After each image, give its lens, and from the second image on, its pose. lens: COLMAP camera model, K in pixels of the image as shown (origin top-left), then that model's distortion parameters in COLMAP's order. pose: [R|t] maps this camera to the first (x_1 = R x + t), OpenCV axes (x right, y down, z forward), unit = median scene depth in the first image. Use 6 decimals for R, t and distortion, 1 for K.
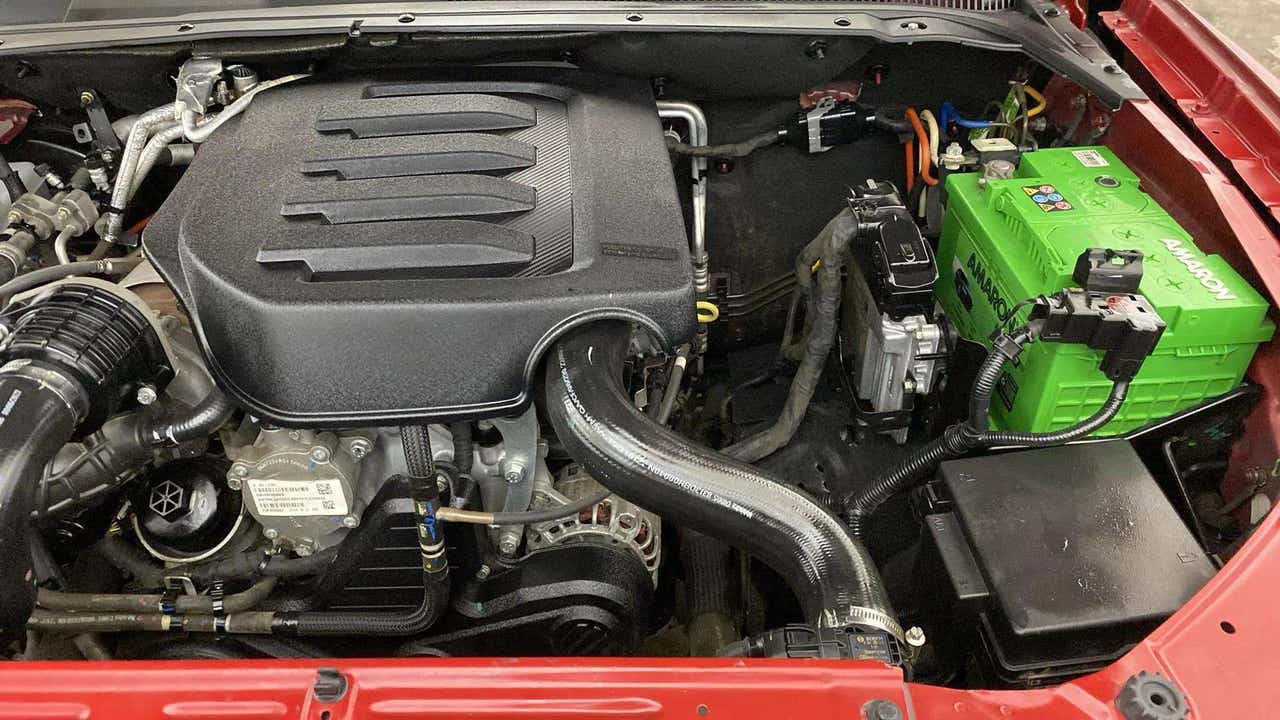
lens RADIAL K [[971.6, 0, 640.0], [0, 971.6, 360.0], [0, 0, 1]] dist [0.004856, 0.005233]
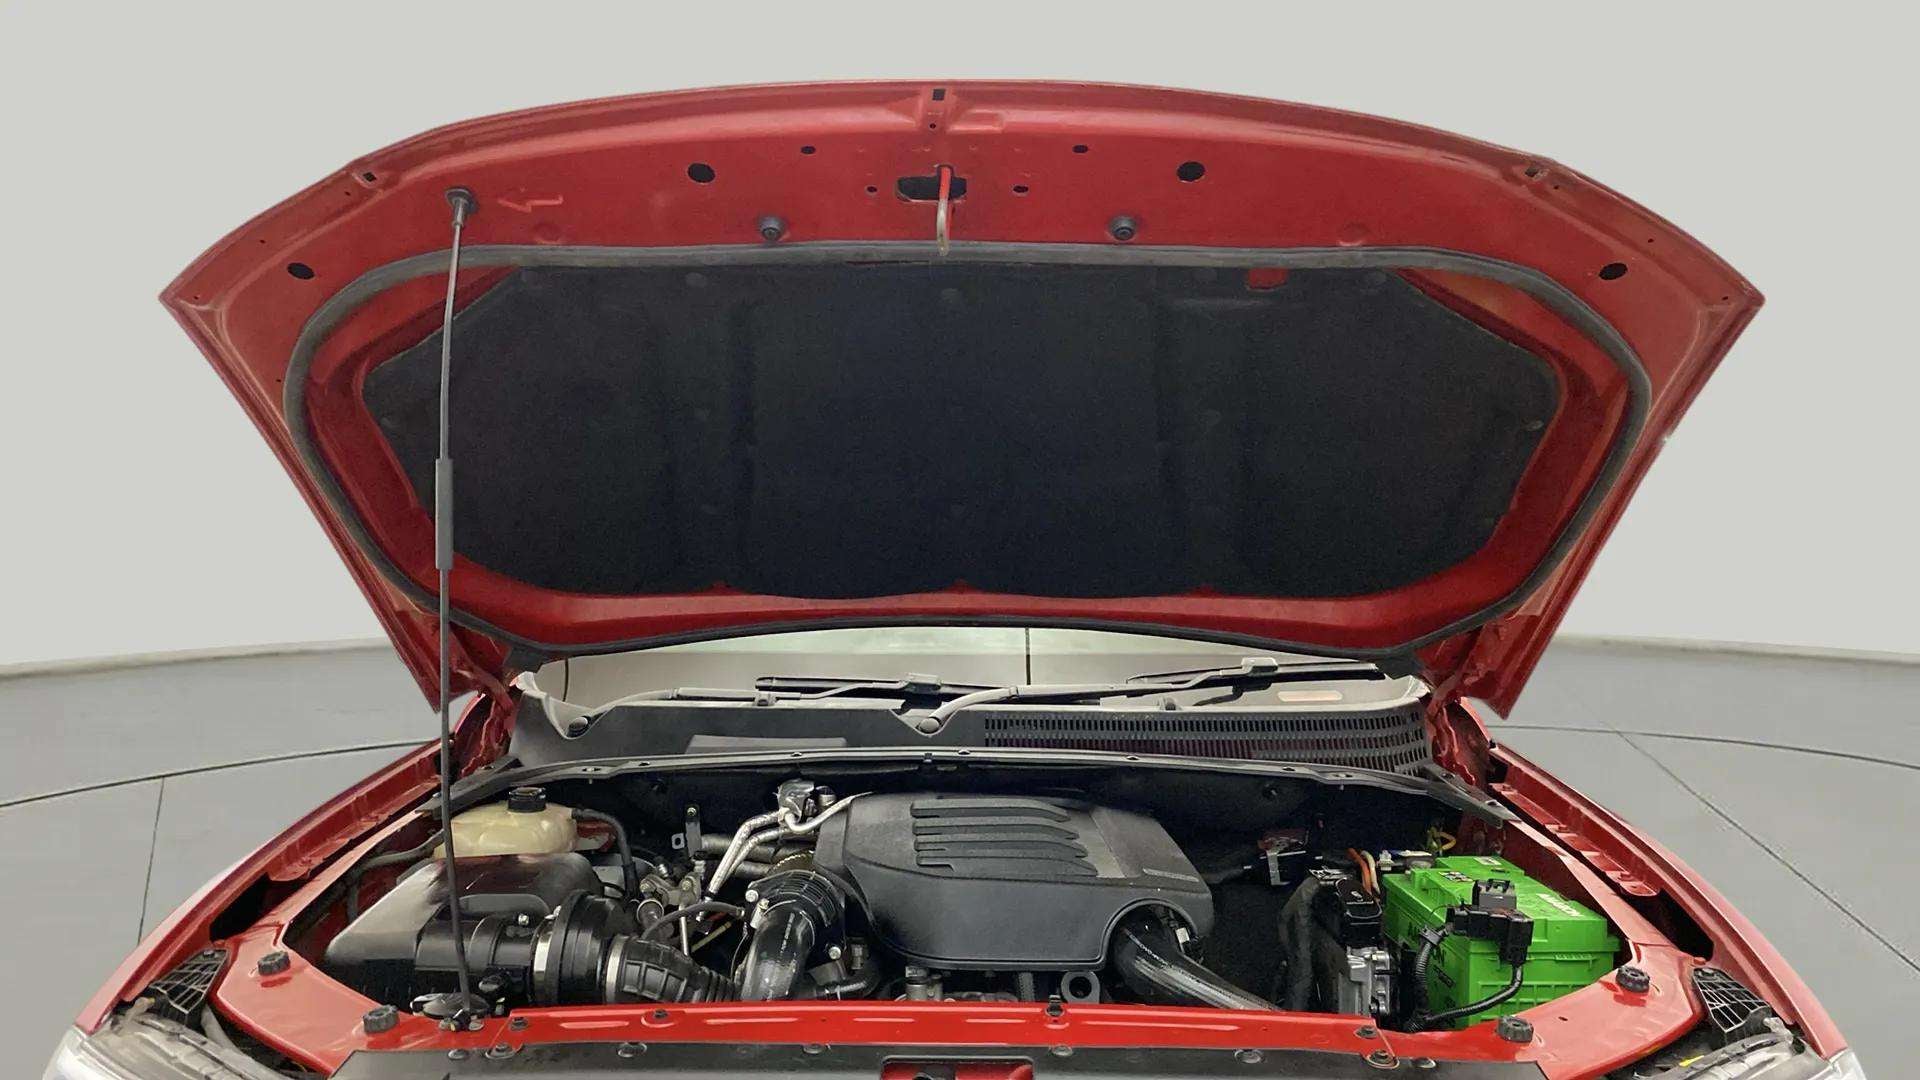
lens RADIAL K [[1470.4, 0, 964.3], [0, 1470.4, 526.7], [0, 0, 1]] dist [0.039843, -0.065740]
pose [[0.999331, 0.036503, -0.002421, -0.276421], [-0.030934, 0.807830, -0.588604, 0.661947], [-0.019530, 0.588285, 0.808418, -0.928364]]
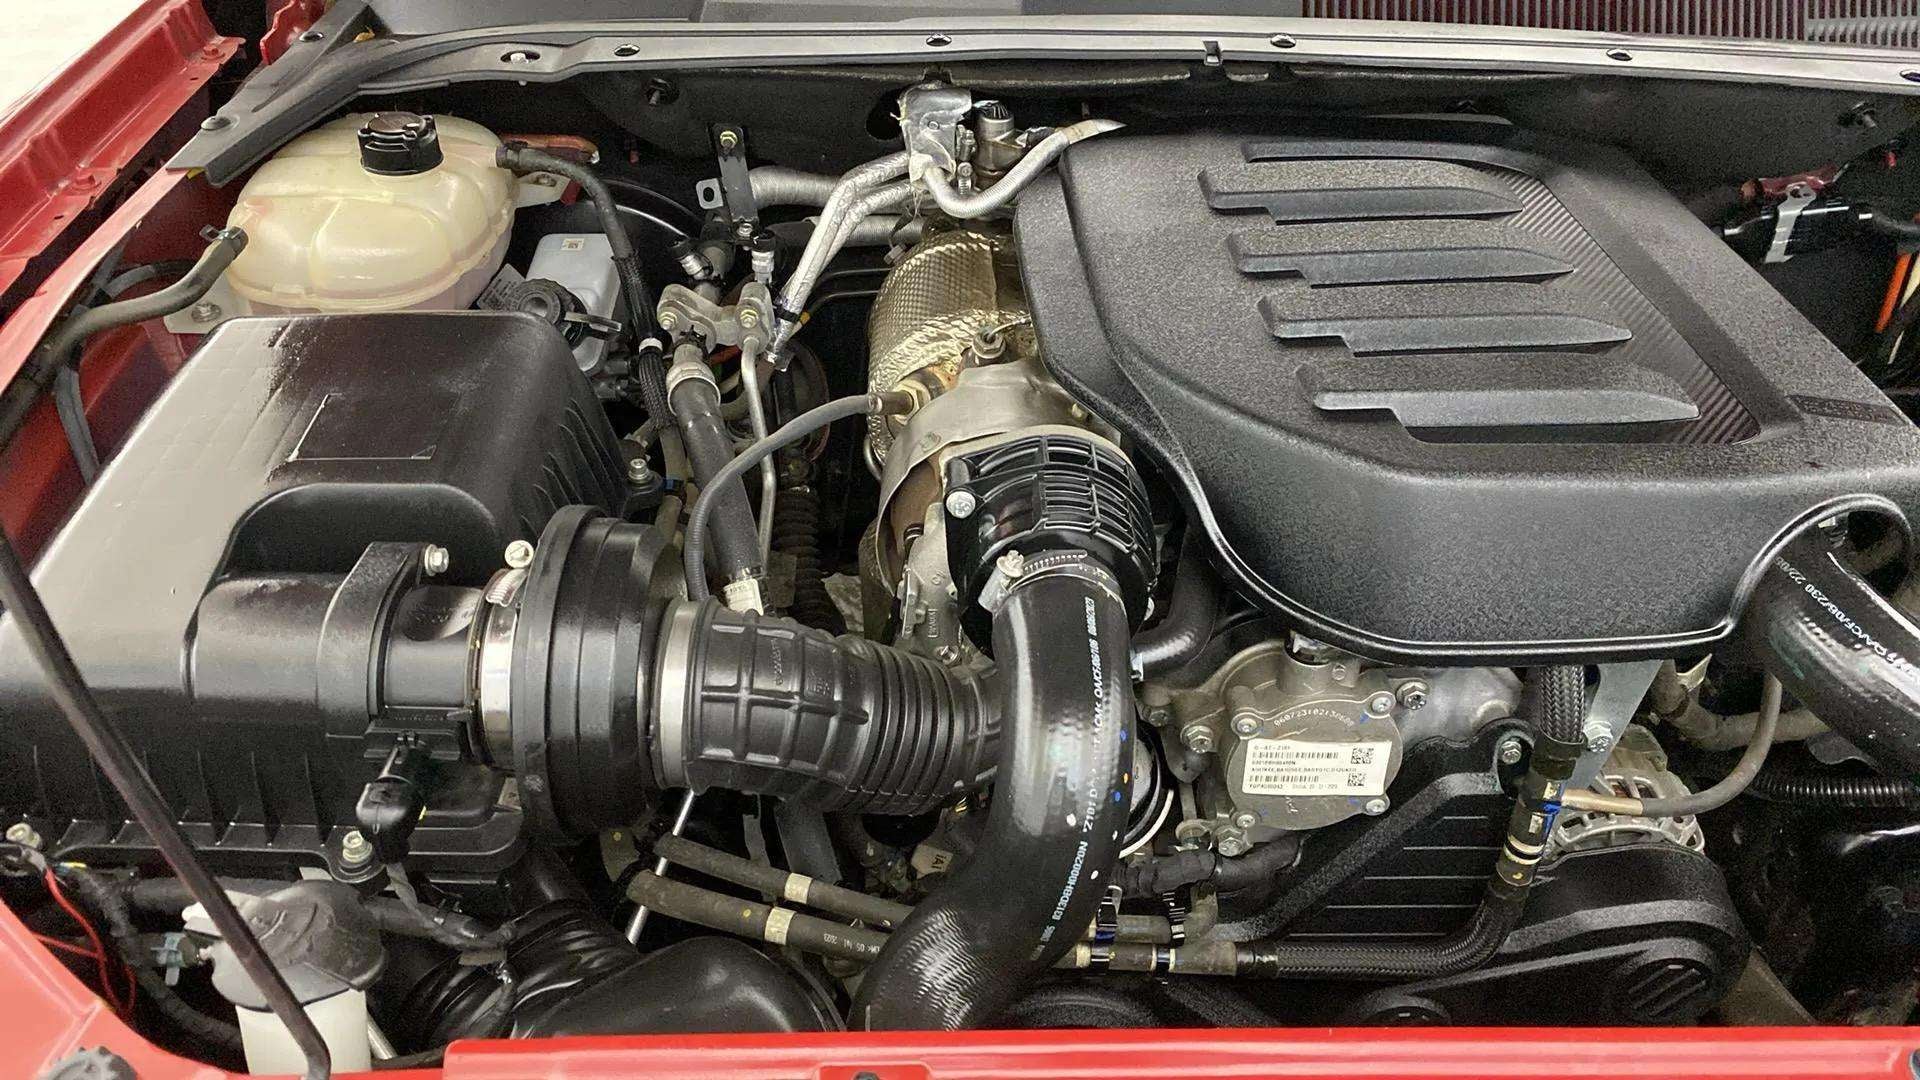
lens RADIAL K [[1454.5, 0, 959.4], [0, 1454.5, 533.5], [0, 0, 1]] dist [0.073168, -0.106990]
pose [[0.997930, 0.027467, 0.058145, -0.569178], [-0.026773, 0.999561, -0.012675, 0.001916], [-0.058467, 0.011092, 0.998228, 0.023168]]
